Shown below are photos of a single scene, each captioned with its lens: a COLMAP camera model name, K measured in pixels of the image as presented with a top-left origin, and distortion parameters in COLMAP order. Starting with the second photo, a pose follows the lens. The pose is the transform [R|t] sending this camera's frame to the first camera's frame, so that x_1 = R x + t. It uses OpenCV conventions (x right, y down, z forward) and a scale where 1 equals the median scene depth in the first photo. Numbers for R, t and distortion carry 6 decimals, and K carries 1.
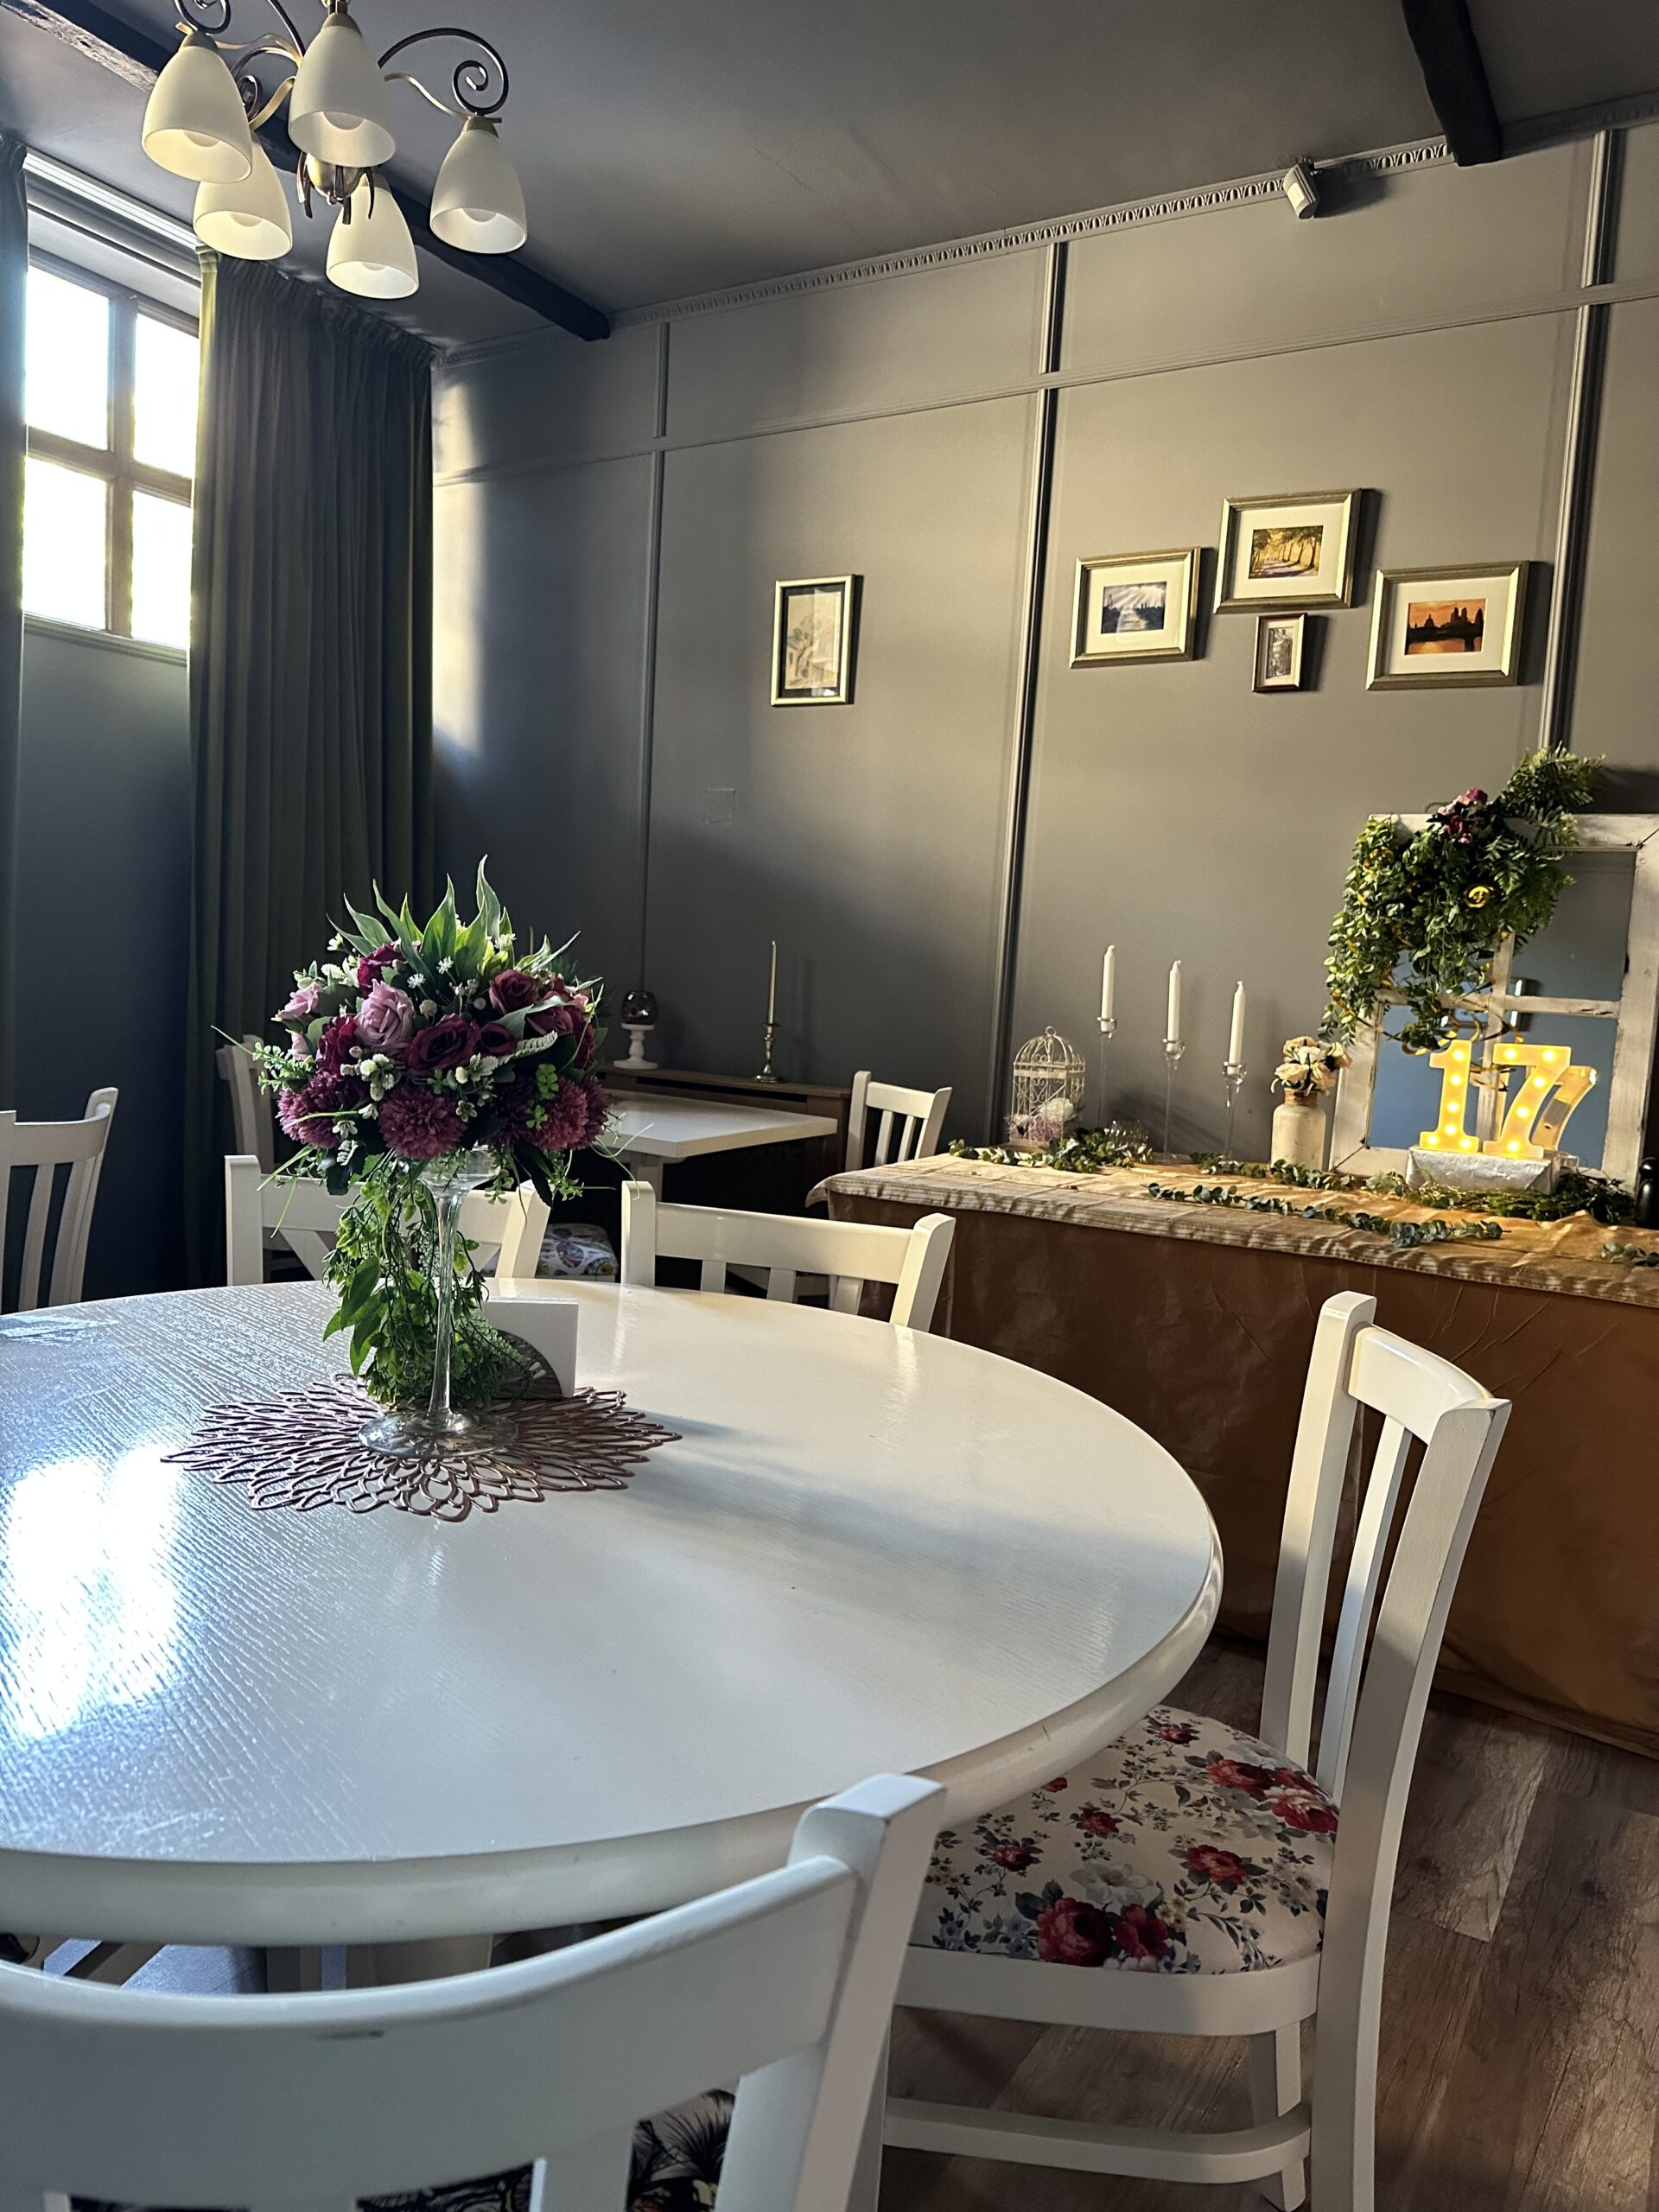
lens RADIAL K [[1554.7, 0, 829.5], [0, 1554.7, 1106.0], [0, 0, 1]] dist [0.052806, -0.102335]
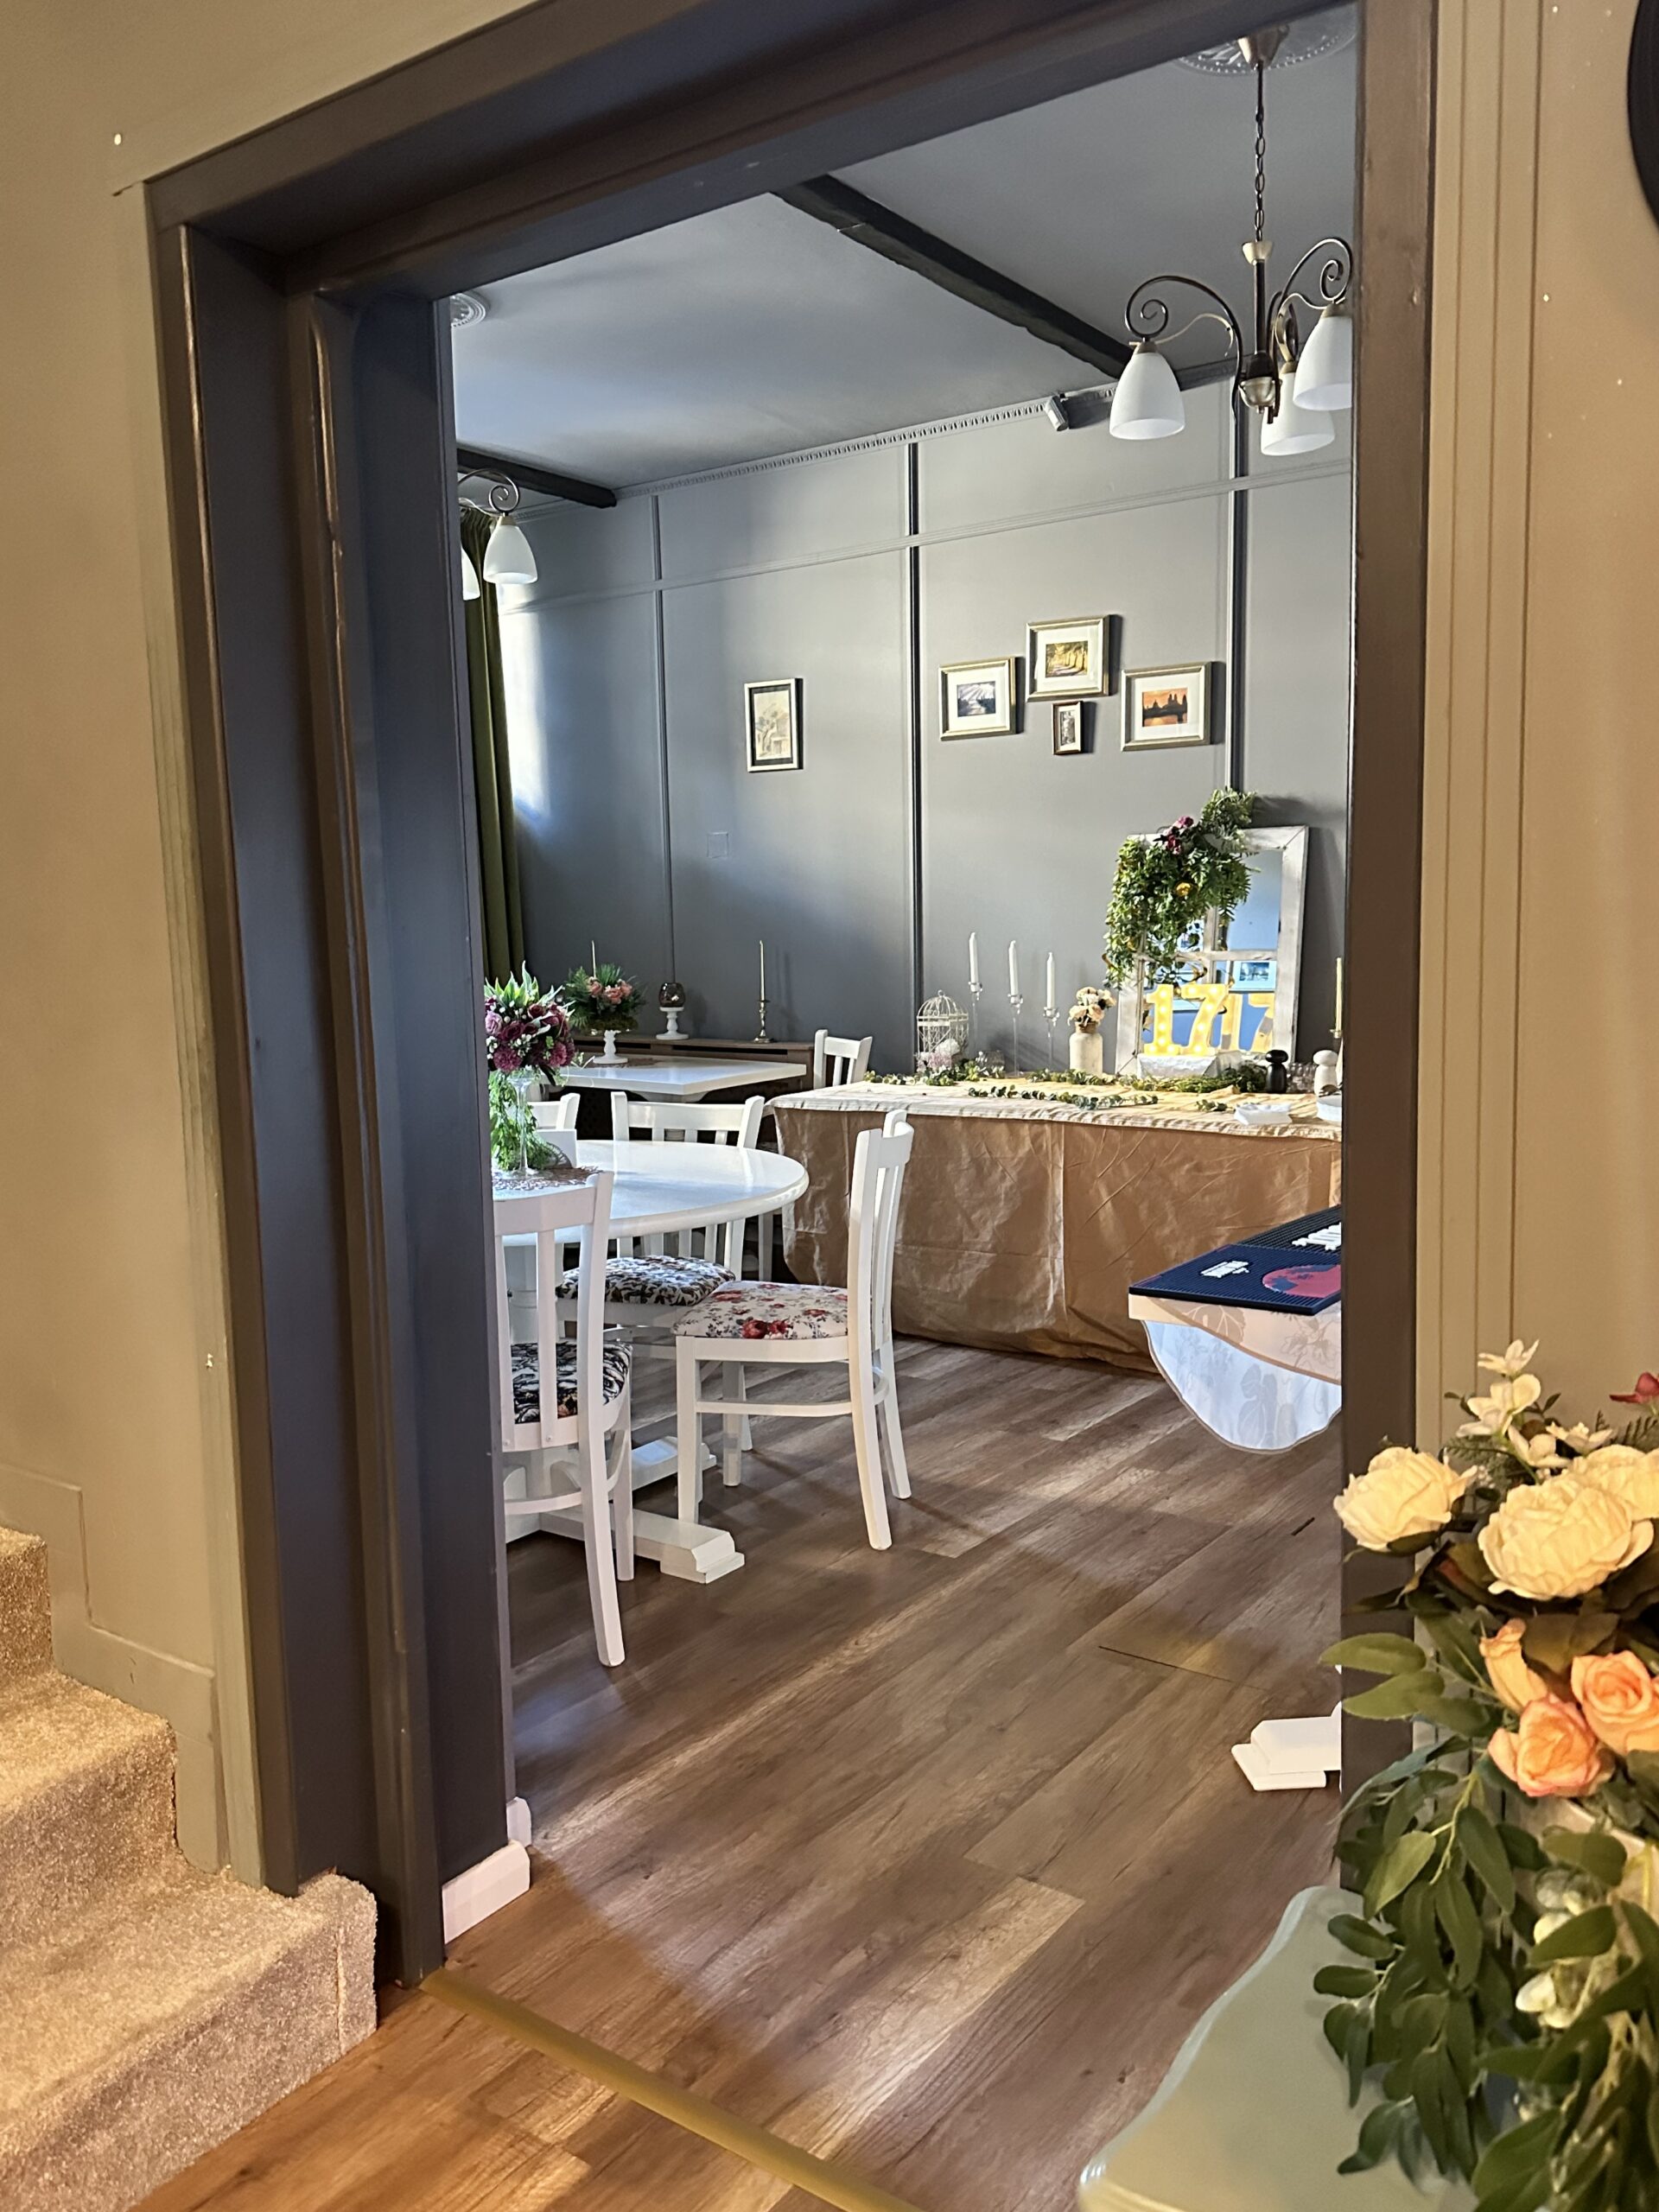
lens RADIAL K [[1757.7, 0, 865.2], [0, 1757.7, 1107.6], [0, 0, 1]] dist [0.105813, -0.000195]
pose [[0.995093, -0.066214, -0.073526, 0.264738], [0.067549, 0.997591, 0.015819, 0.038776], [0.072301, -0.020708, 0.997168, -0.927005]]
